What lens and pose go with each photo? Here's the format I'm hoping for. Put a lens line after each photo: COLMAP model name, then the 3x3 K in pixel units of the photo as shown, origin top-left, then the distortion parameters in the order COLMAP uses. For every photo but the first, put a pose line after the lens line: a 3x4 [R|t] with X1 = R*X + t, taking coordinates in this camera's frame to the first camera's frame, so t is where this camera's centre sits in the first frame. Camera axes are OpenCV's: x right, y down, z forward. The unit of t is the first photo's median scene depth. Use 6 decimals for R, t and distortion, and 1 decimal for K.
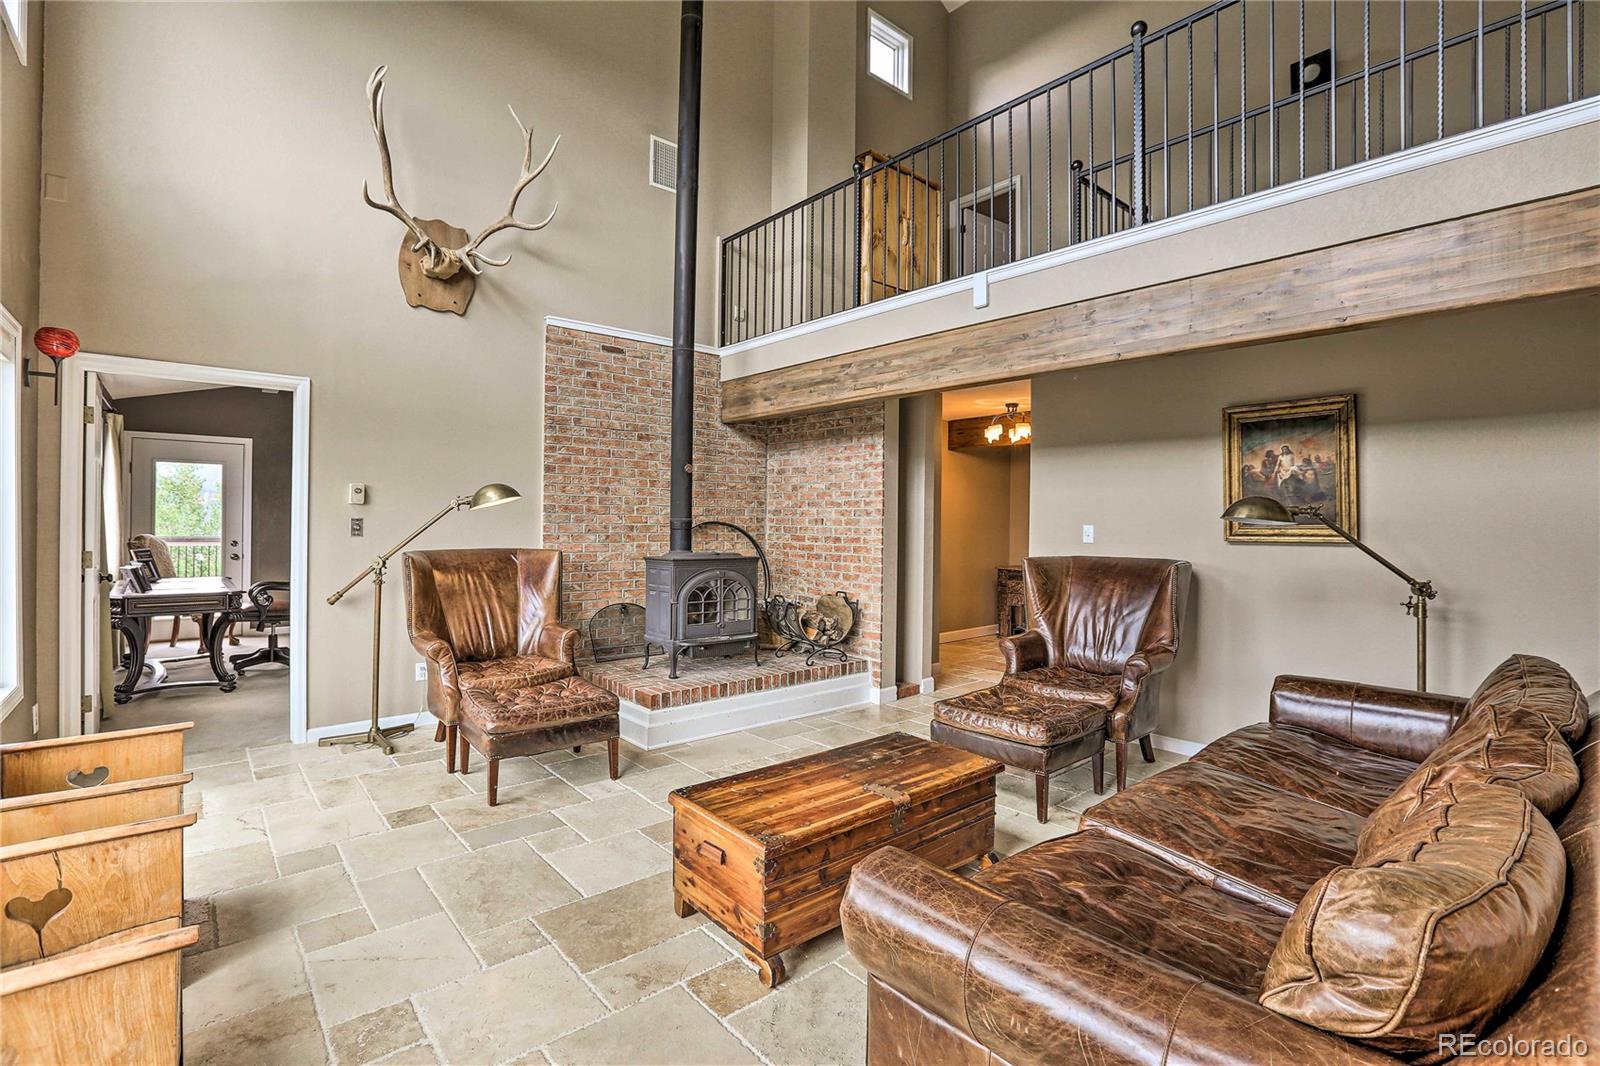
lens RADIAL K [[731.5, 0, 792.8], [0, 731.5, 522.9], [0, 0, 1]] dist [-0.059719, 0.025356]
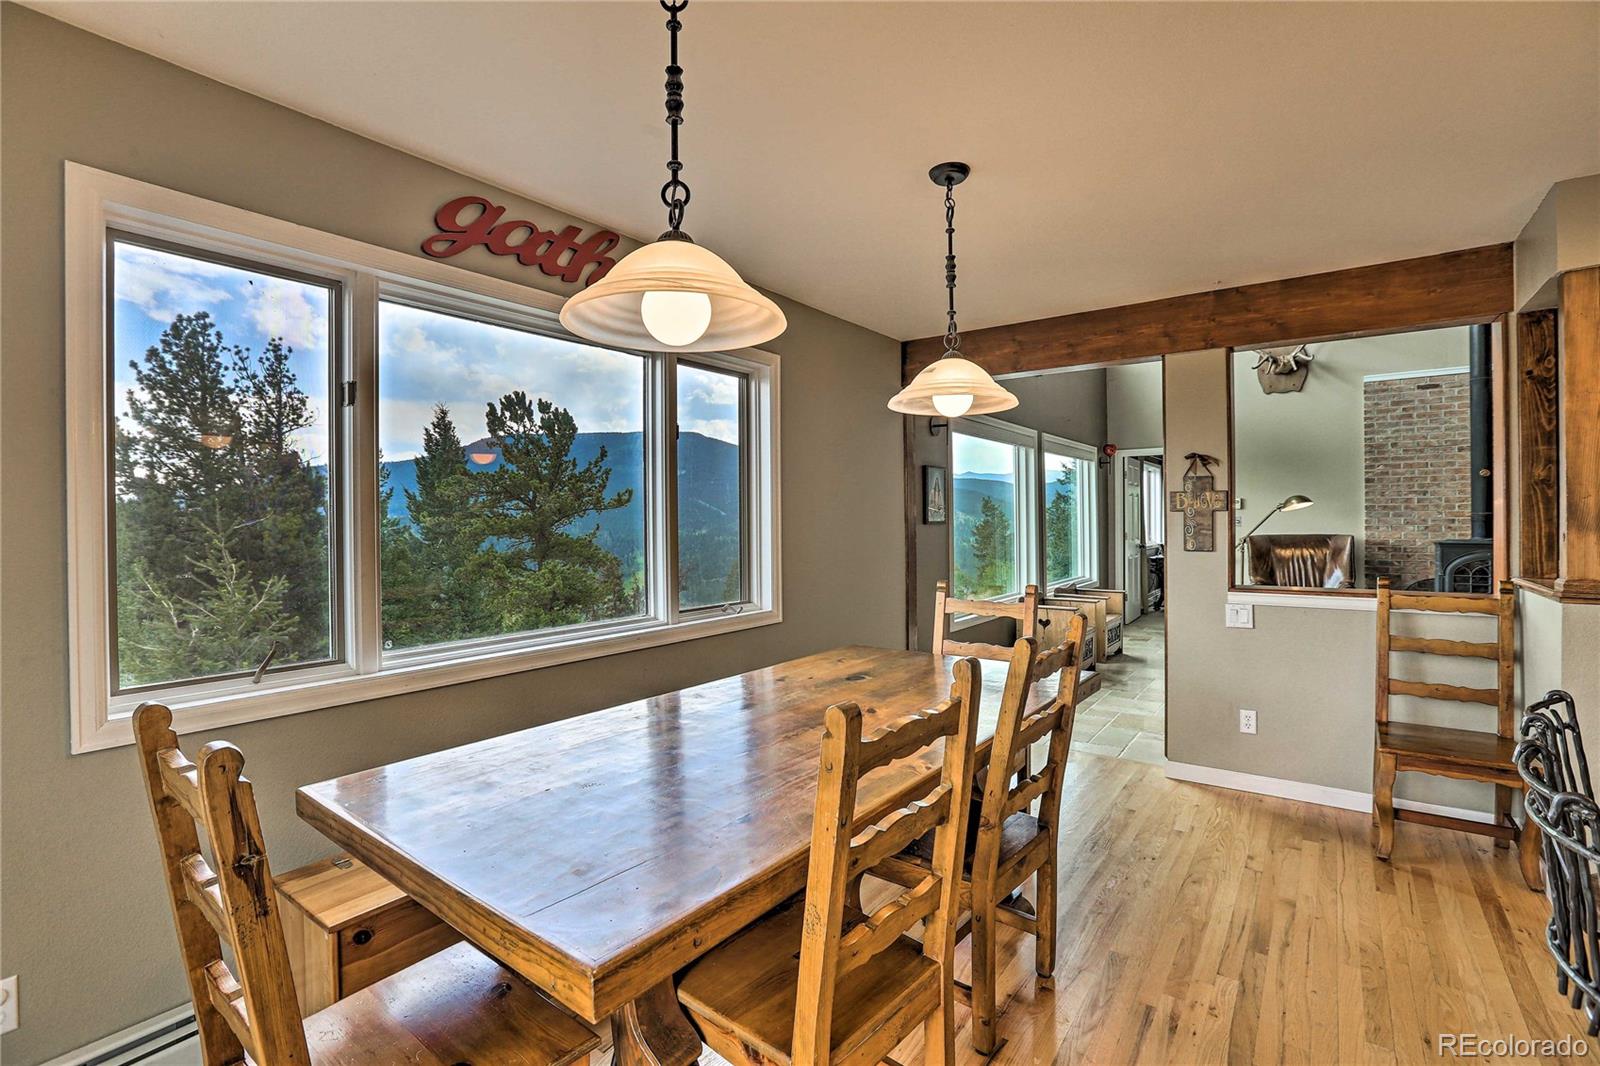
lens RADIAL K [[731.5, 0, 792.8], [0, 731.5, 522.9], [0, 0, 1]] dist [-0.059719, 0.025356]
pose [[0.219885, -0.007317, -0.975498, 0.758338], [0.005322, 0.999966, -0.006301, 0.012645], [0.975511, -0.003806, 0.219917, -0.418756]]
